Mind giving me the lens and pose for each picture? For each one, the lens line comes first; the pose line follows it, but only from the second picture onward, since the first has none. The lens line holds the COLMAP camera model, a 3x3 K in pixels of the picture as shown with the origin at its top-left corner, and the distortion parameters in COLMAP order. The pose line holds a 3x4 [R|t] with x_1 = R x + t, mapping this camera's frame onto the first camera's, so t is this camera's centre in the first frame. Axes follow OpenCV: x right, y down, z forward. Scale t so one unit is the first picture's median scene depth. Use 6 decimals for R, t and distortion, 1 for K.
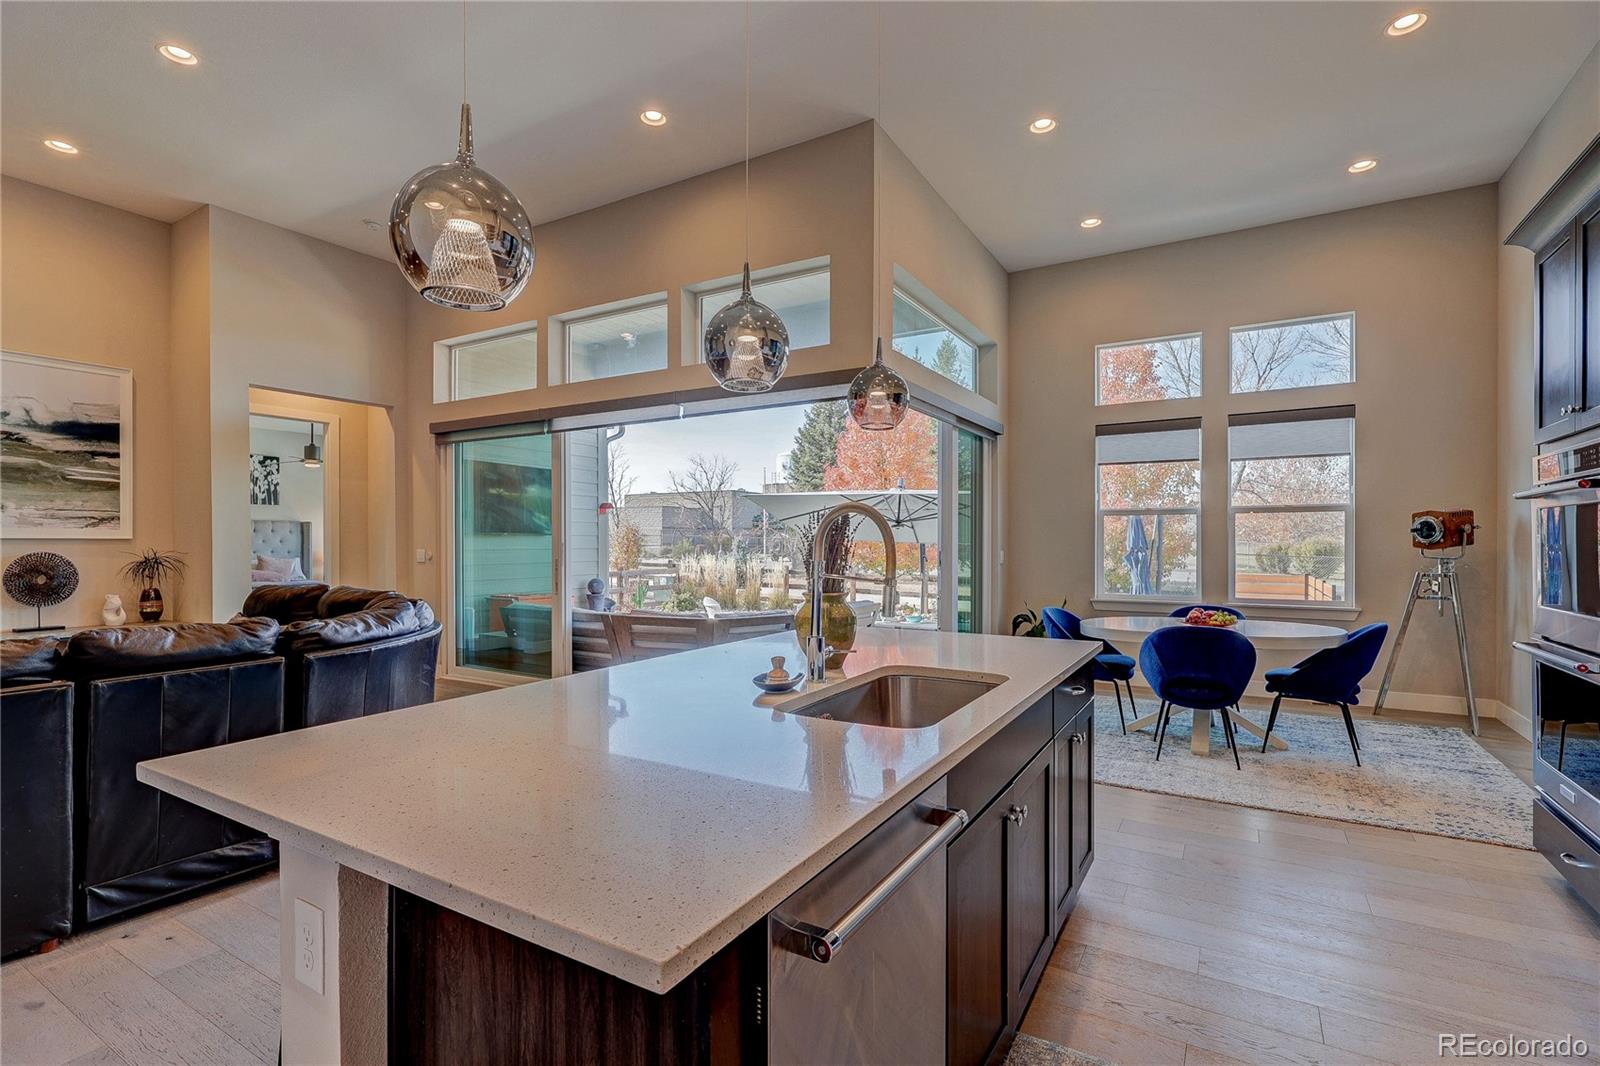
lens RADIAL K [[749.0, 0, 800.5], [0, 749.0, 543.1], [0, 0, 1]] dist [-0.003166, 0.000530]
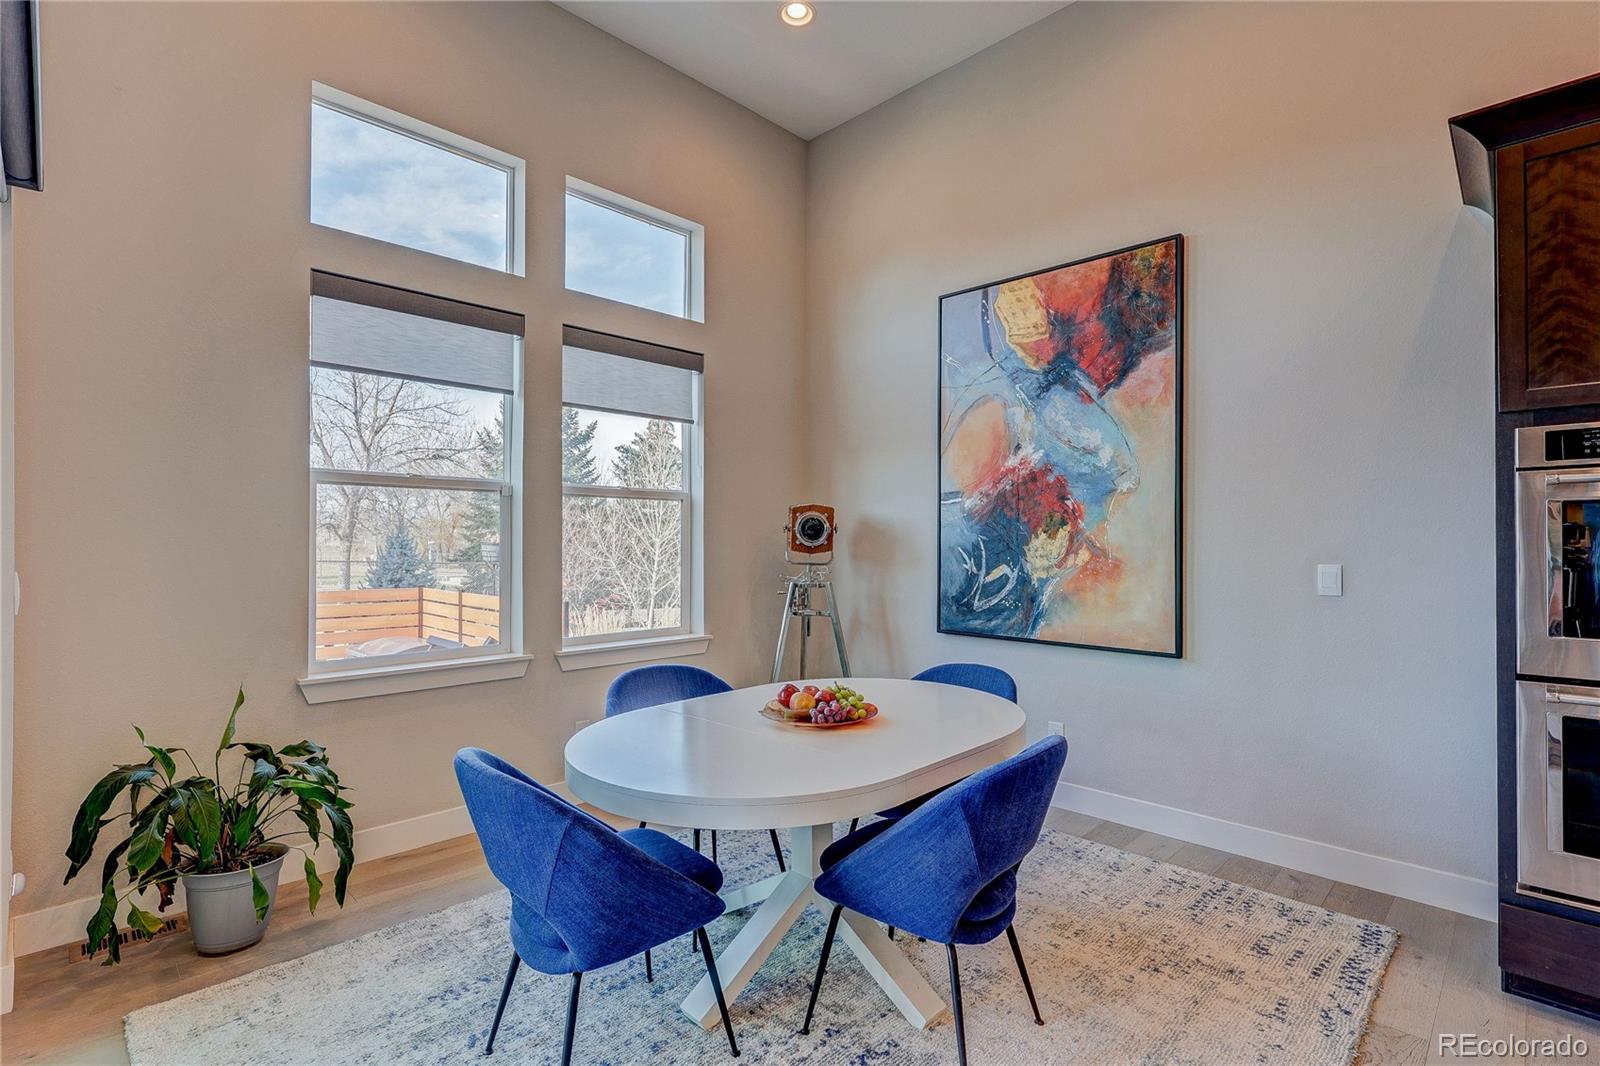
lens RADIAL K [[749.0, 0, 794.2], [0, 749.0, 536.0], [0, 0, 1]] dist [-0.003166, 0.000530]
pose [[0.243630, 0.009522, 0.969822, 0.052924], [-0.007008, 0.999943, -0.008058, -0.002928], [-0.969843, -0.004833, 0.243682, 0.702457]]
